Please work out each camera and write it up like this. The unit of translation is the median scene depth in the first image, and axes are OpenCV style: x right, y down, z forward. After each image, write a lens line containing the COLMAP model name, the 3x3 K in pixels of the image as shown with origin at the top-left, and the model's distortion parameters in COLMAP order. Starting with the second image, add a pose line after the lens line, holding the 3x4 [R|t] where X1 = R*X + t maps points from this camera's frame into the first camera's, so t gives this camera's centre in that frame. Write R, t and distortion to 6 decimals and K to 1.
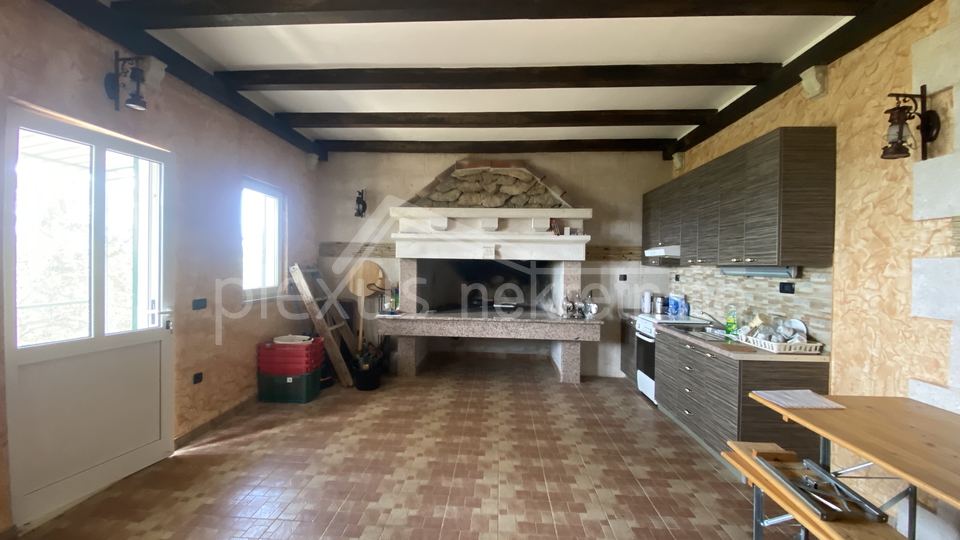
lens RADIAL K [[384.8, 0, 475.9], [0, 384.8, 266.4], [0, 0, 1]] dist [0.024269, -0.022151]
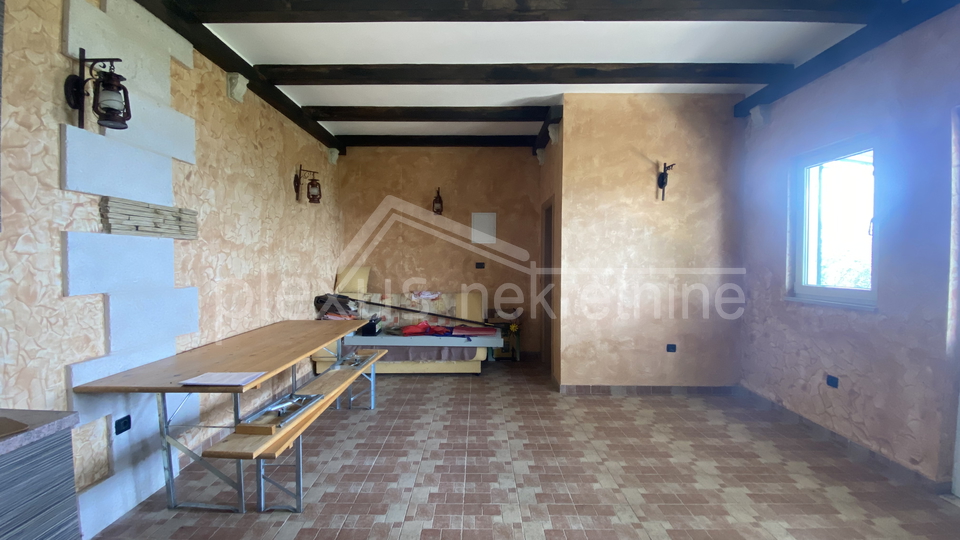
lens RADIAL K [[384.8, 0, 475.9], [0, 384.8, 266.4], [0, 0, 1]] dist [0.024269, -0.022151]
pose [[-0.998459, -0.012665, -0.054034, 0.109551], [-0.013629, 0.999754, 0.017506, 0.014378], [0.053799, 0.018216, -0.998386, 0.886408]]
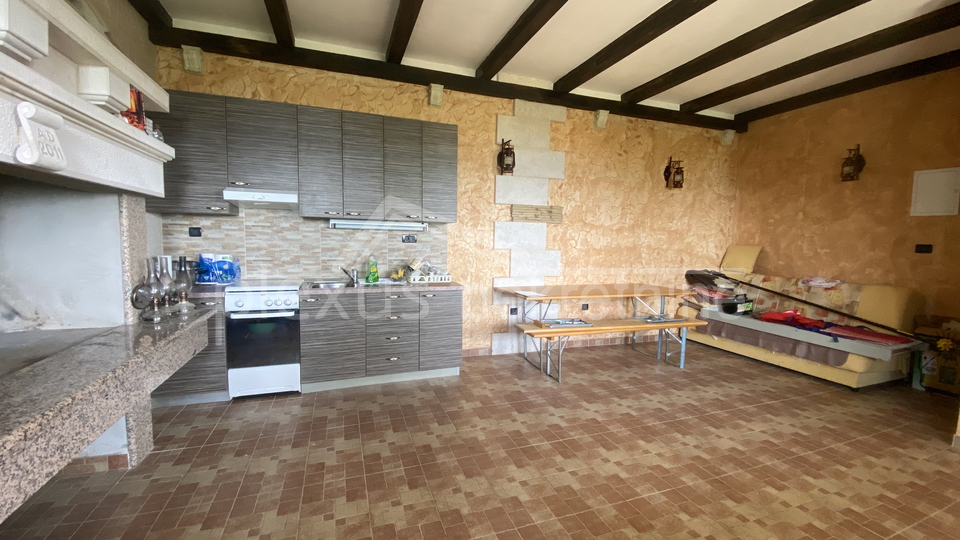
lens RADIAL K [[384.8, 0, 475.9], [0, 384.8, 266.4], [0, 0, 1]] dist [0.024269, -0.022151]
pose [[-0.390026, -0.088395, 0.916551, -0.354292], [-0.023316, 0.996010, 0.086136, 0.021221], [-0.920509, 0.012225, -0.390531, 0.877587]]
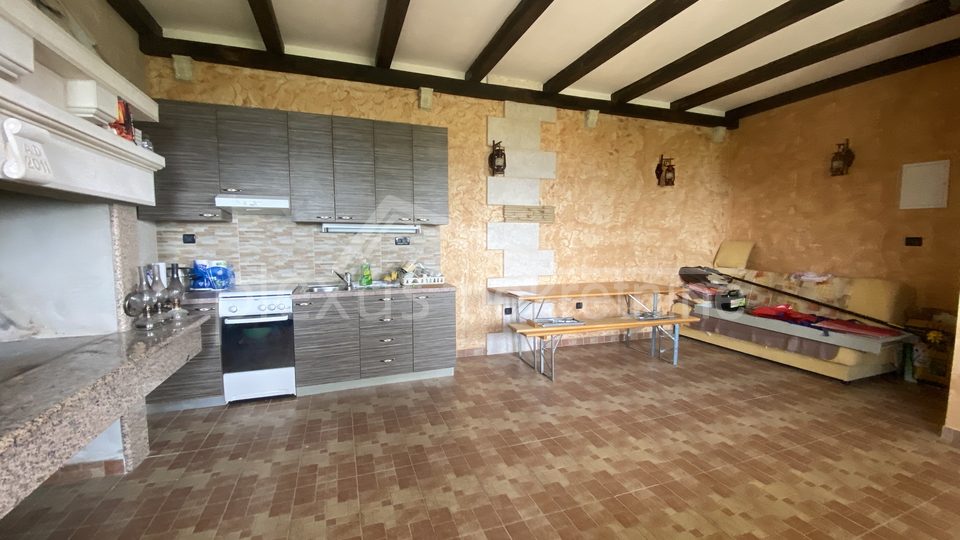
lens RADIAL K [[384.8, 0, 475.9], [0, 384.8, 266.4], [0, 0, 1]] dist [0.024269, -0.022151]
pose [[-0.390364, -0.080532, 0.917132, -0.367597], [-0.004366, 0.996318, 0.085626, 0.018478], [-0.920650, 0.029421, -0.389278, 0.863715]]
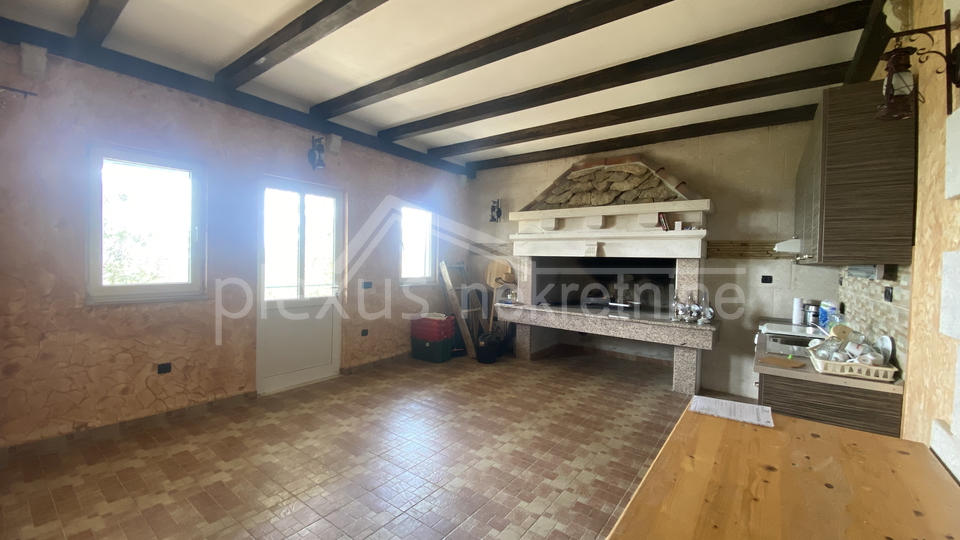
lens RADIAL K [[384.8, 0, 475.9], [0, 384.8, 266.4], [0, 0, 1]] dist [0.024269, -0.022151]
pose [[0.833366, 0.014783, -0.552524, 0.365240], [-0.014324, 0.999884, 0.005149, 0.007216], [0.552536, 0.003624, 0.833481, -0.030825]]
